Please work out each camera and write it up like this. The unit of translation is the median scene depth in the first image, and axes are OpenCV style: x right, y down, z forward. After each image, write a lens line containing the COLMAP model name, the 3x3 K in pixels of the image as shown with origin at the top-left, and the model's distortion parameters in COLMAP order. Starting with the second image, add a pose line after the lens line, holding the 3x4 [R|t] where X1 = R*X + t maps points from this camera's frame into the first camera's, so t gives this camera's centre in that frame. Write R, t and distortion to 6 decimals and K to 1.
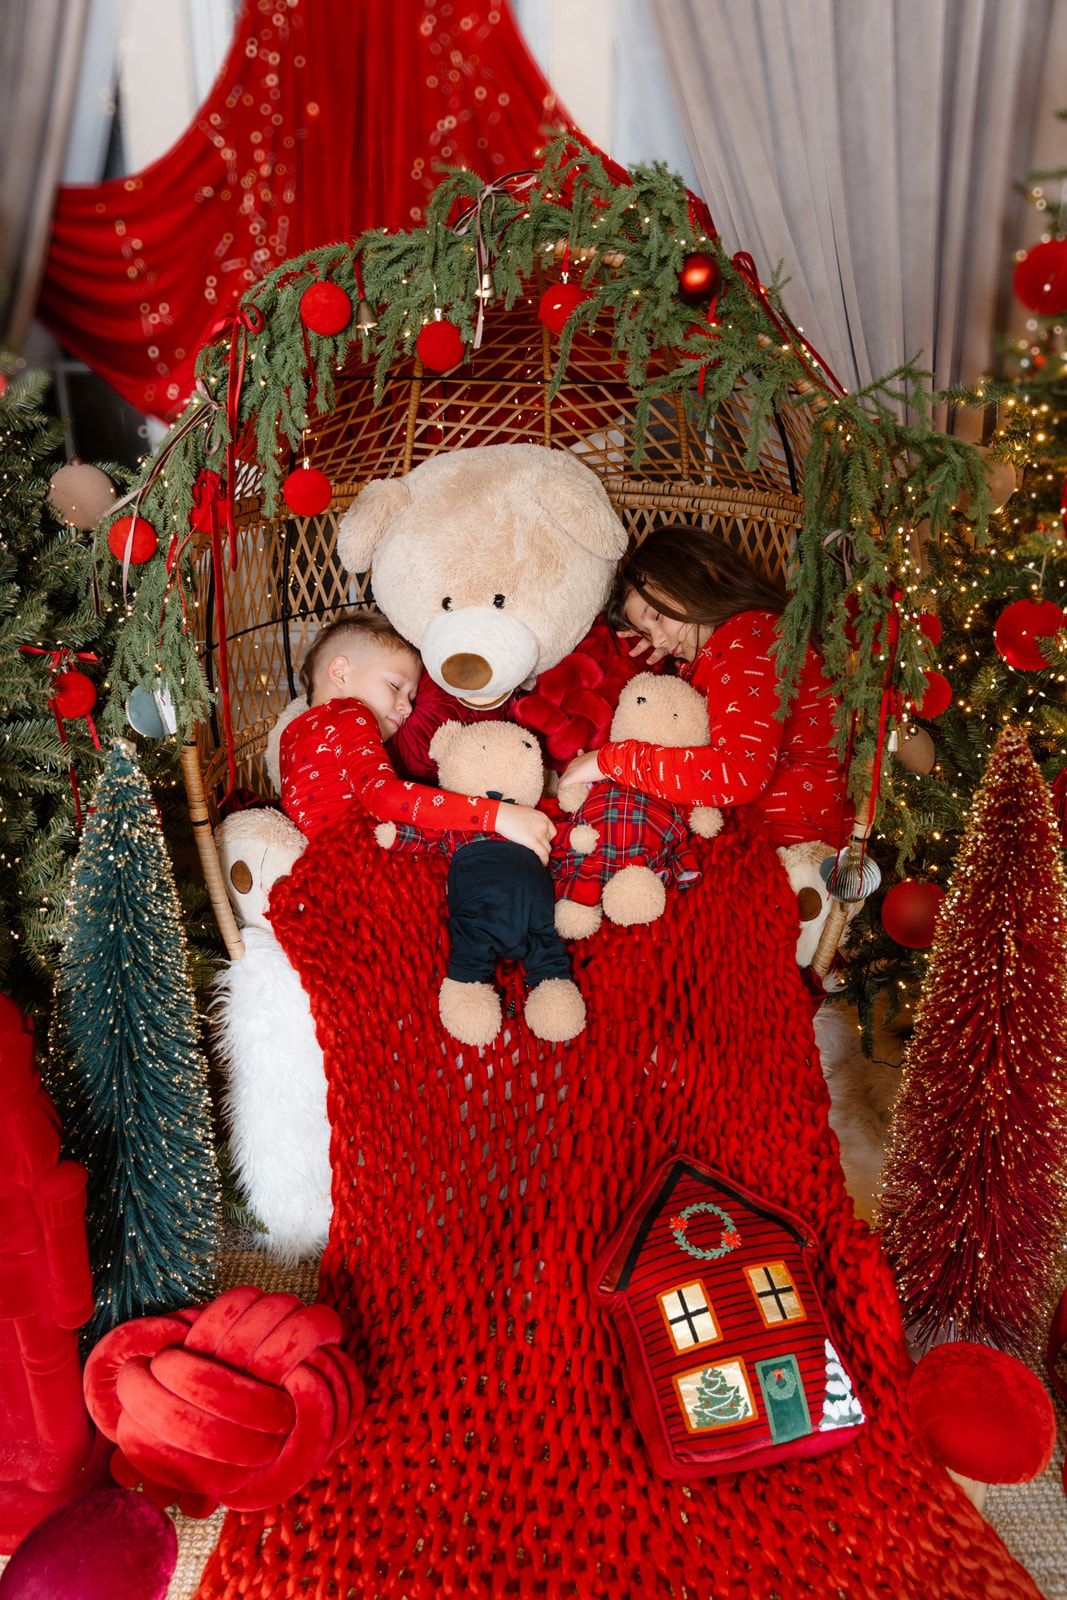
lens RADIAL K [[1314.7, 0, 528.3], [0, 1314.7, 780.0], [0, 0, 1]] dist [-0.005308, 0.002427]
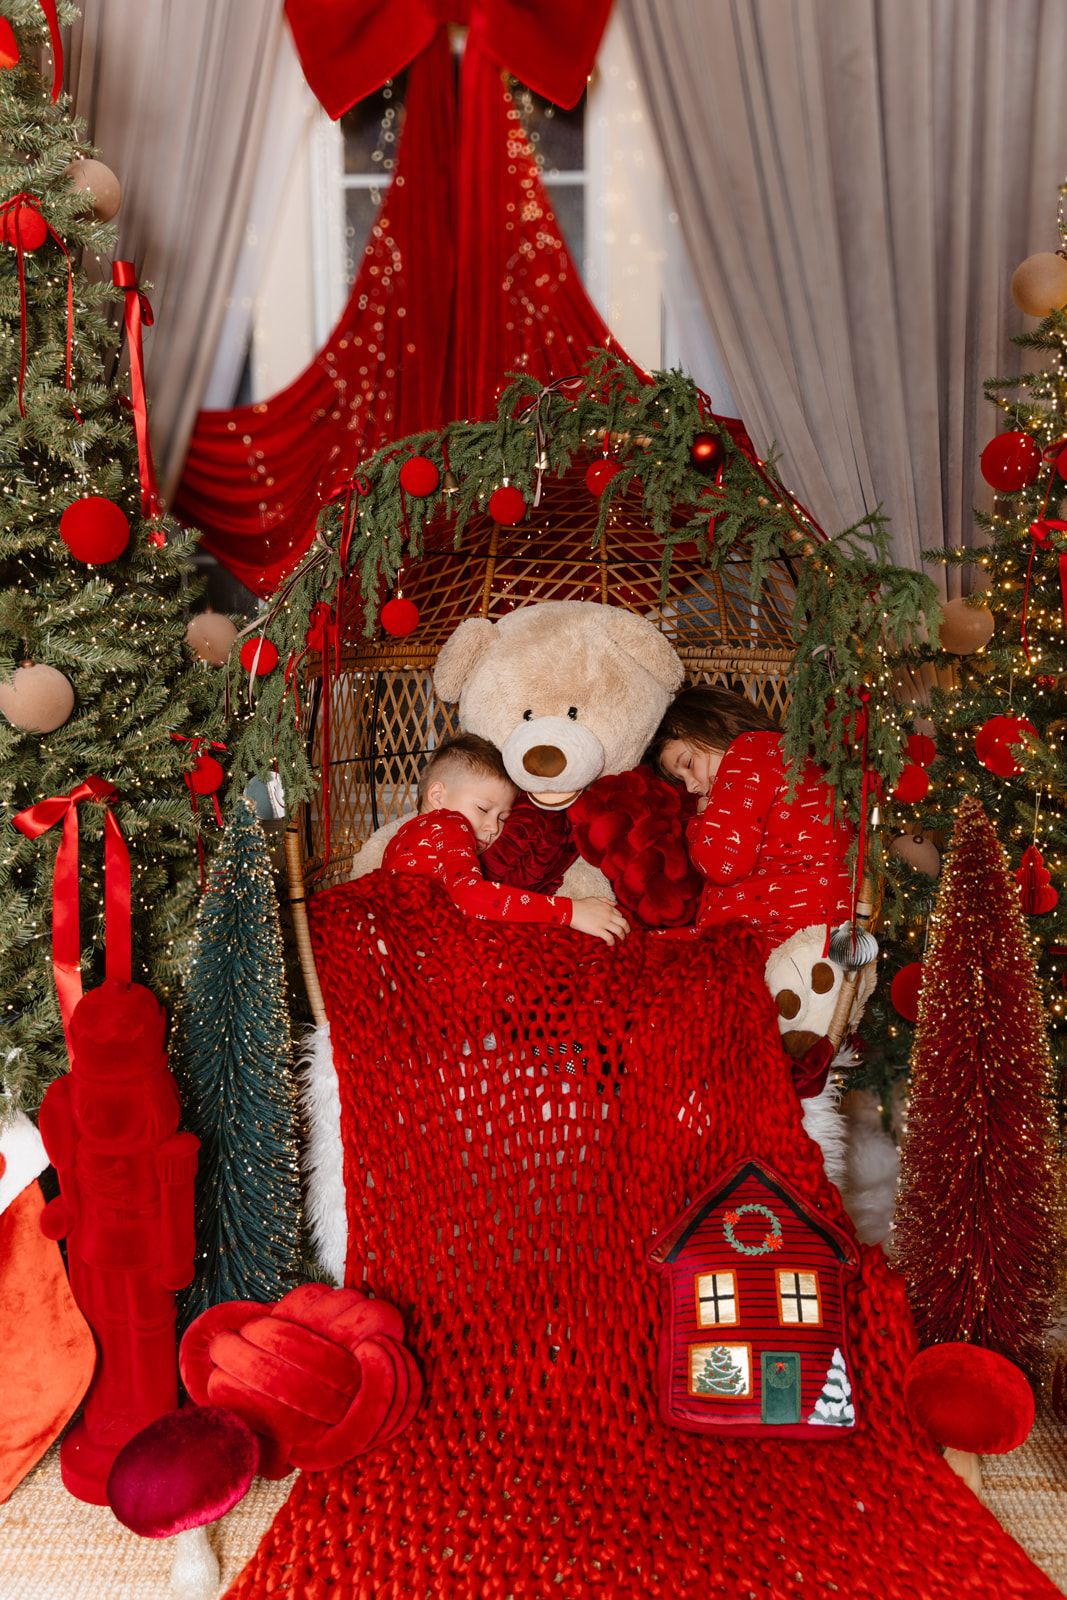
lens RADIAL K [[1483.3, 0, 548.5], [0, 1483.3, 784.2], [0, 0, 1]] dist [0.003828, 0.000000]
pose [[0.998707, 0.004731, -0.050607, 0.045737], [-0.015058, 0.978502, -0.205687, 0.222645], [0.048546, 0.206183, 0.977308, -0.340138]]
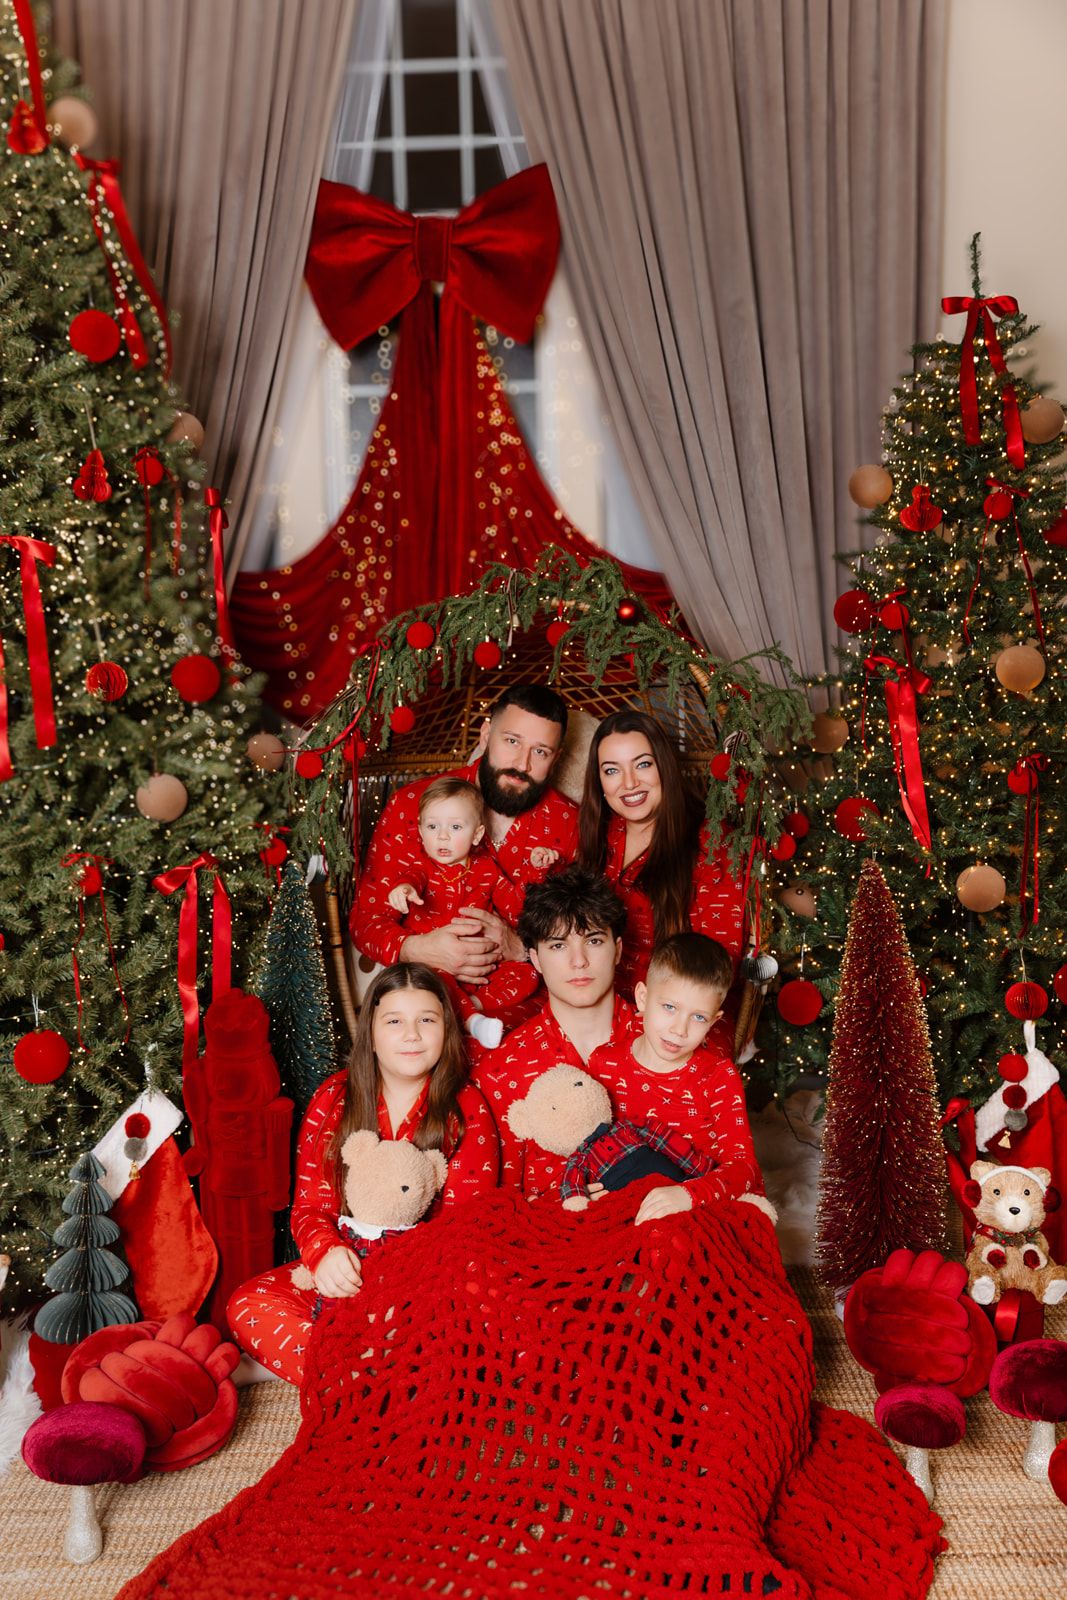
lens RADIAL K [[1611.9, 0, 525.7], [0, 1611.9, 785.3], [0, 0, 1]] dist [0.016777, 0.000000]
pose [[0.998908, -0.019045, -0.042664, 0.074349], [0.006742, 0.962345, -0.271748, 0.422461], [0.046233, 0.271163, 0.961422, -1.024471]]
